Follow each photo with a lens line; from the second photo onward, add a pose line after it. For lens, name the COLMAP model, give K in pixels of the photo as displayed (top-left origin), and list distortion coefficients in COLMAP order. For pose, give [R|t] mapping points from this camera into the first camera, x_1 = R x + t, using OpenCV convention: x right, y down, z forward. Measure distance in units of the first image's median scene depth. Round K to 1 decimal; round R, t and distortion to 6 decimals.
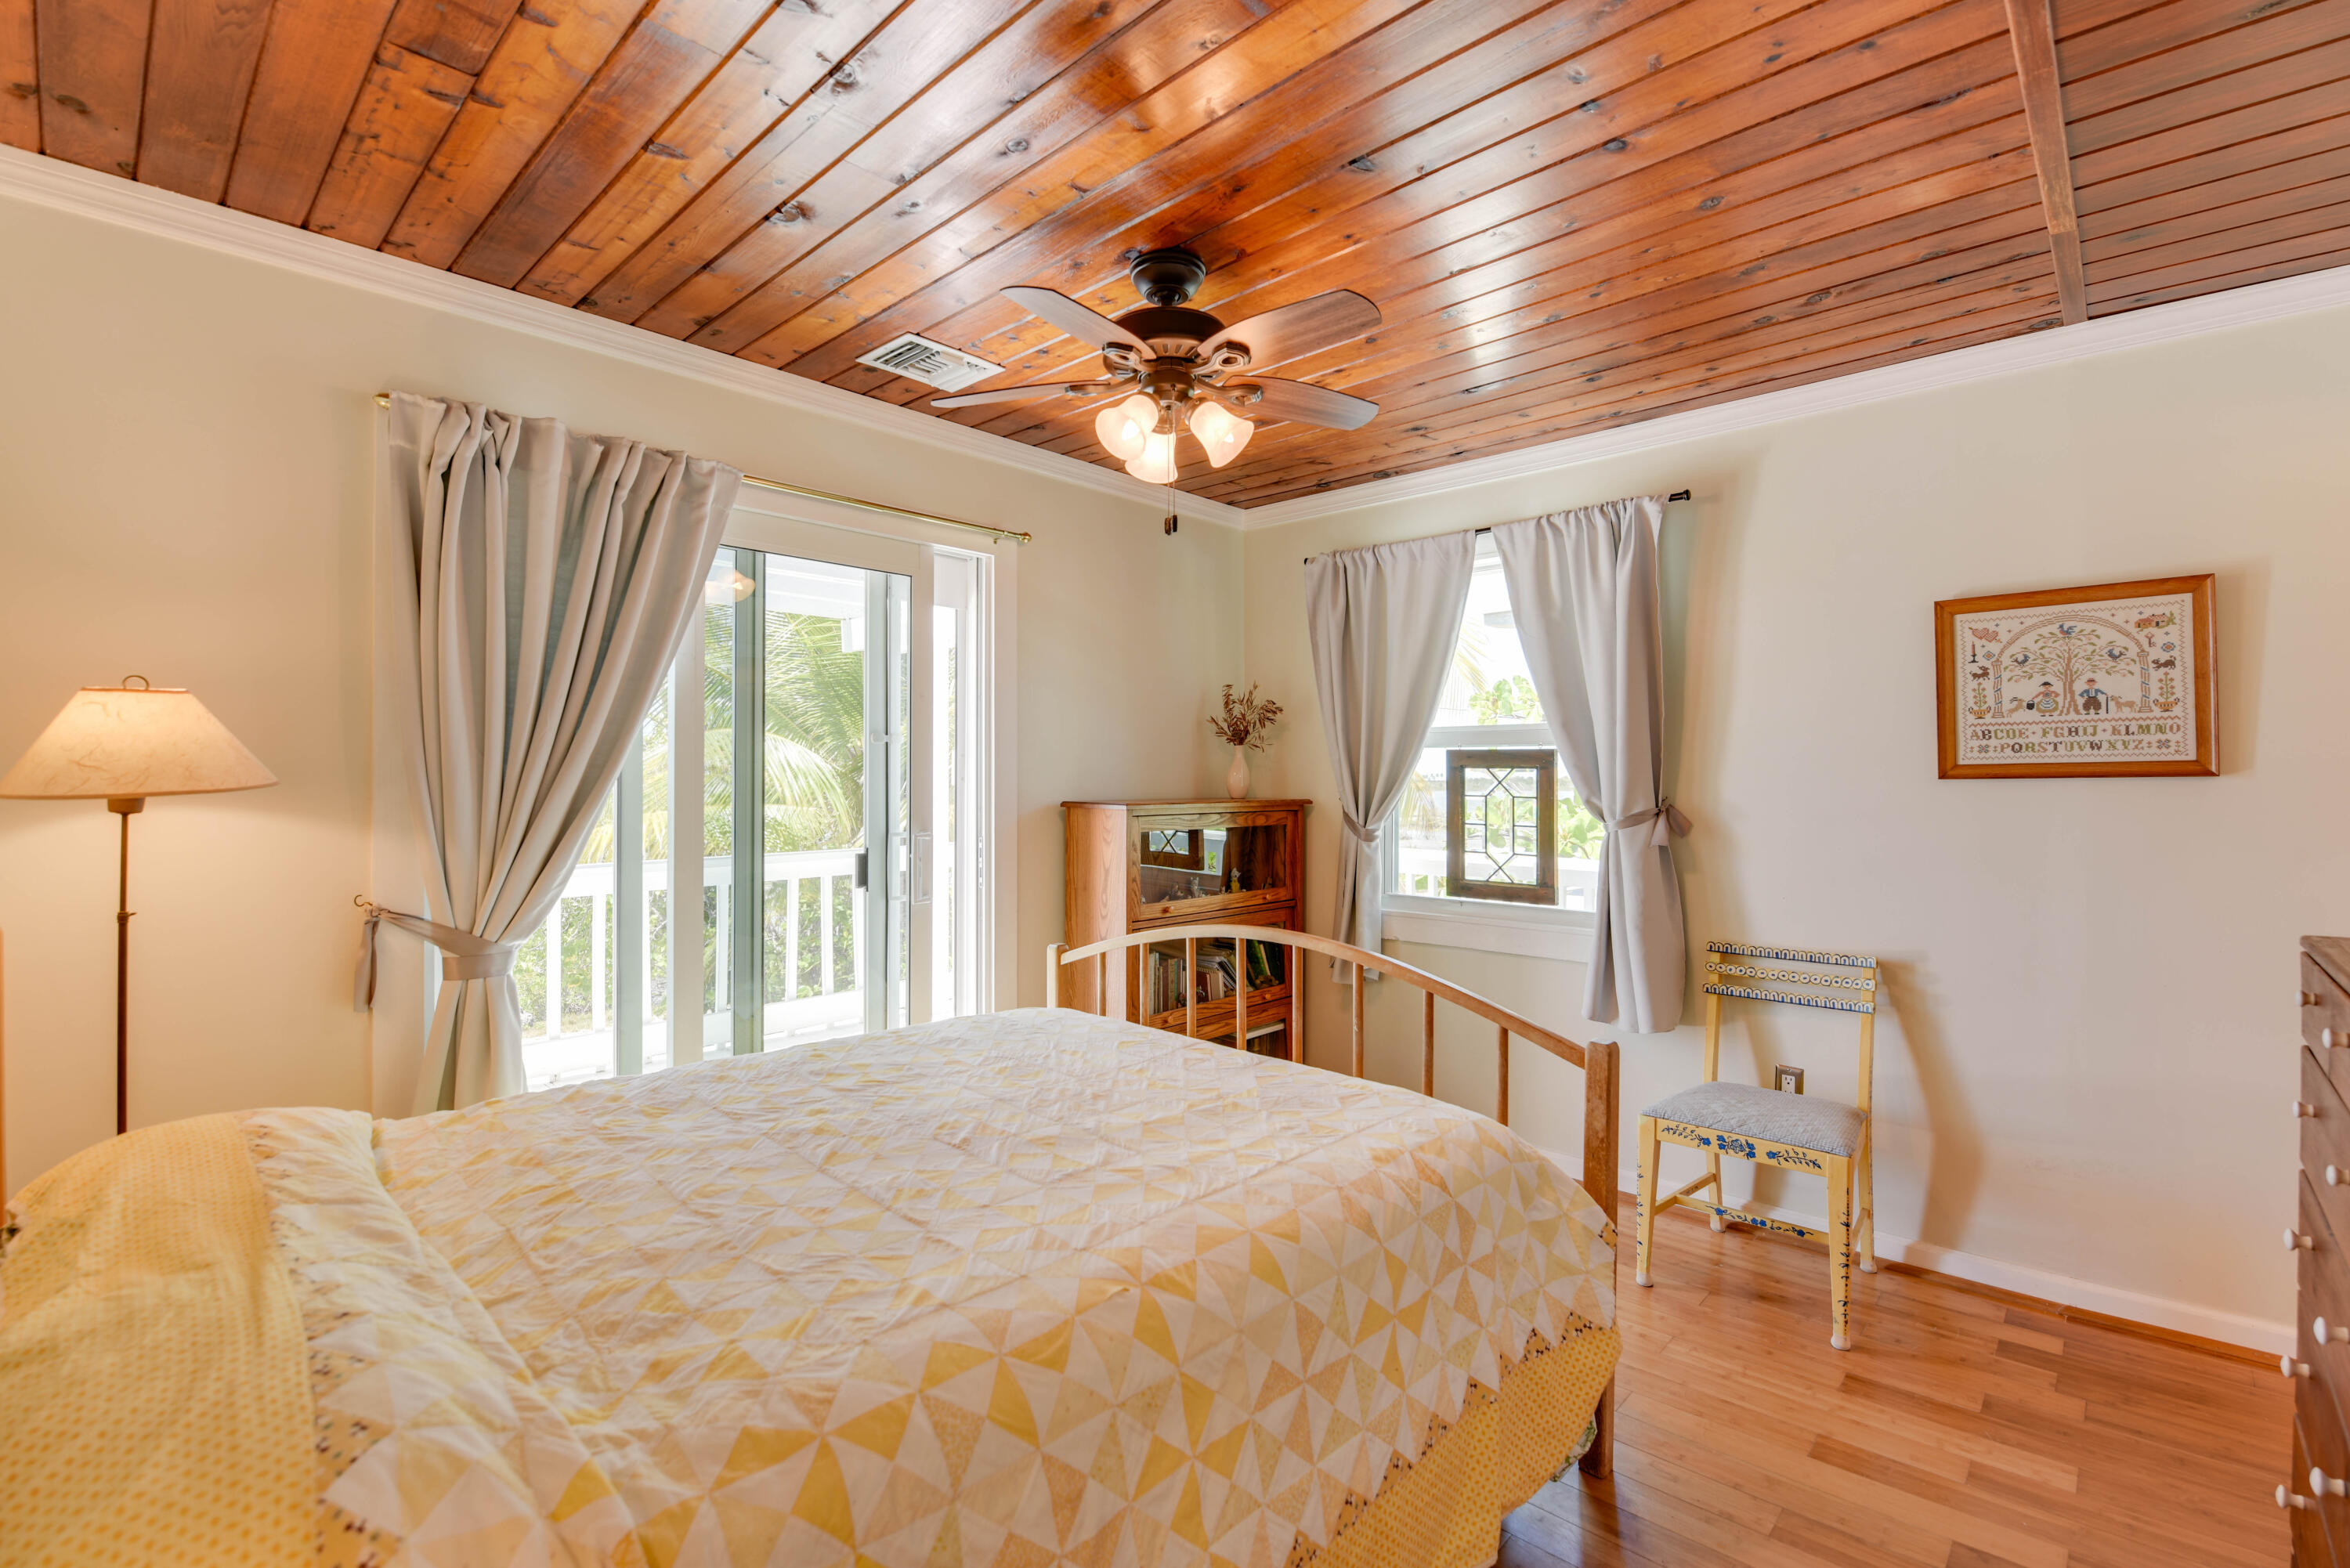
lens RADIAL K [[1044.4, 0, 1180.5], [0, 1044.4, 754.1], [0, 0, 1]] dist [0.000076, 0.000126]
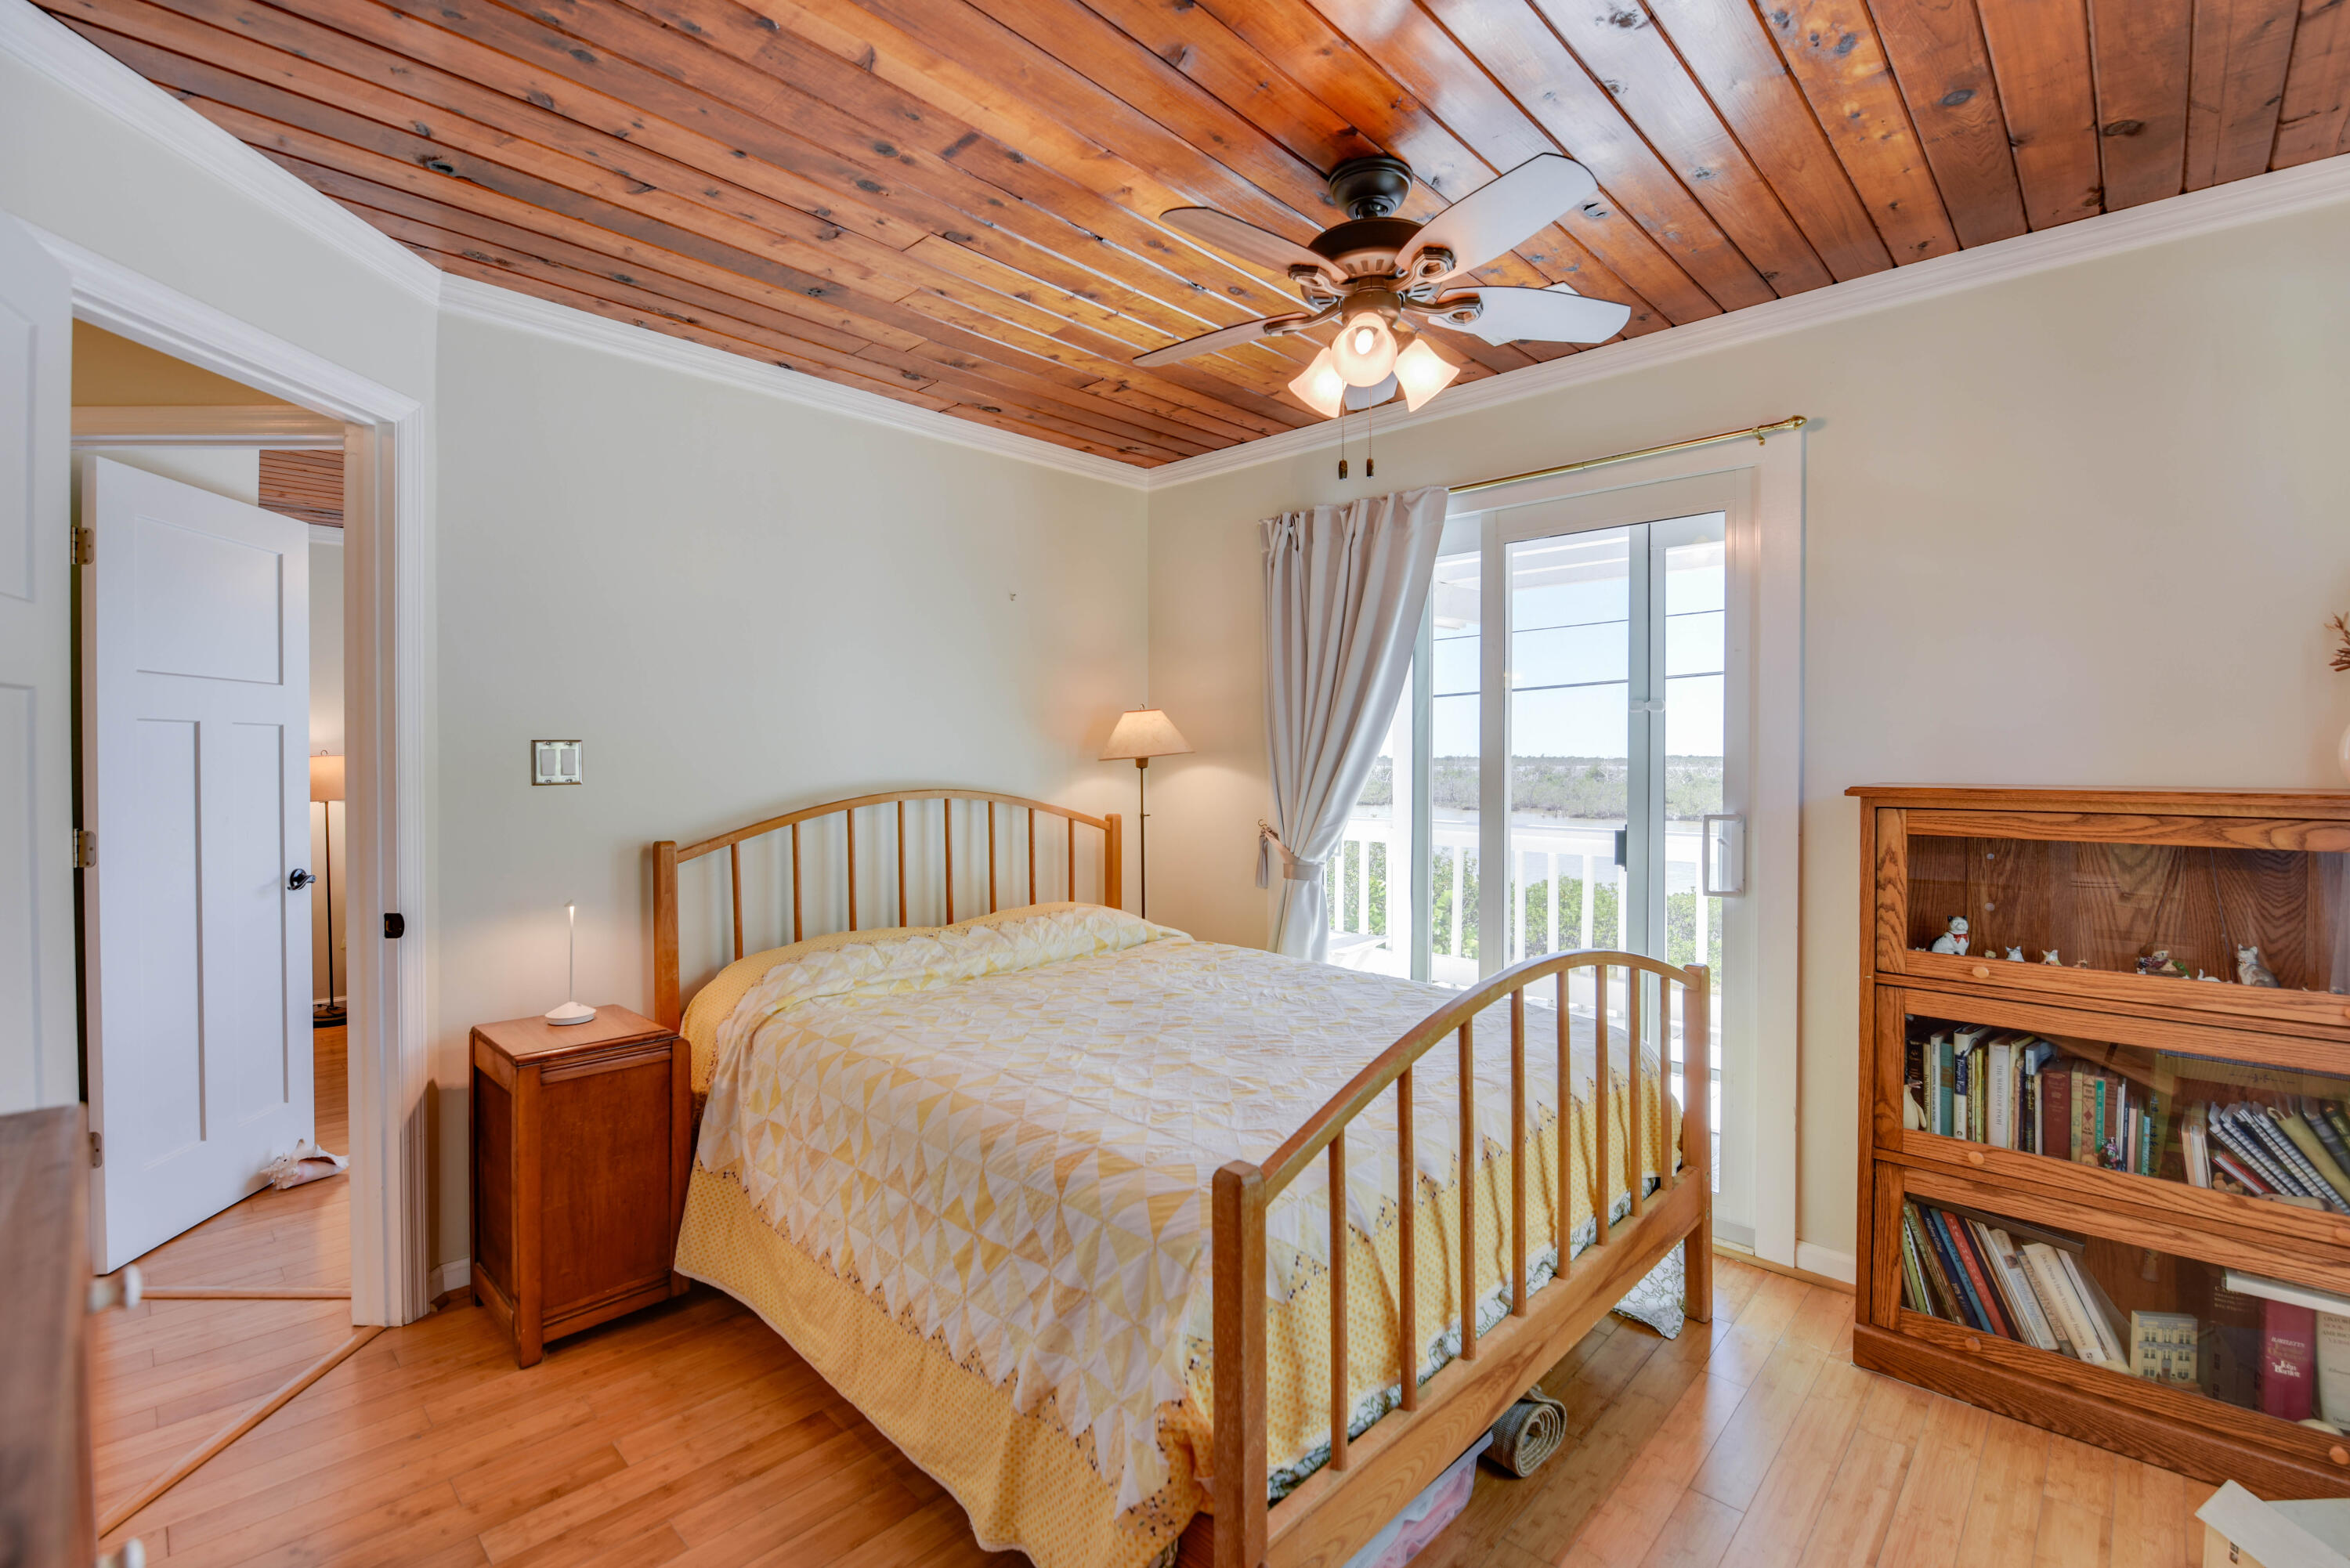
lens RADIAL K [[1025.6, 0, 1194.6], [0, 1025.6, 777.3], [0, 0, 1]] dist [-0.002692, -0.013131]
pose [[-0.012823, 0.014044, -0.999819, 0.871573], [0.016485, 0.999768, 0.013832, 0.039246], [0.999782, -0.016304, -0.013052, 0.876431]]
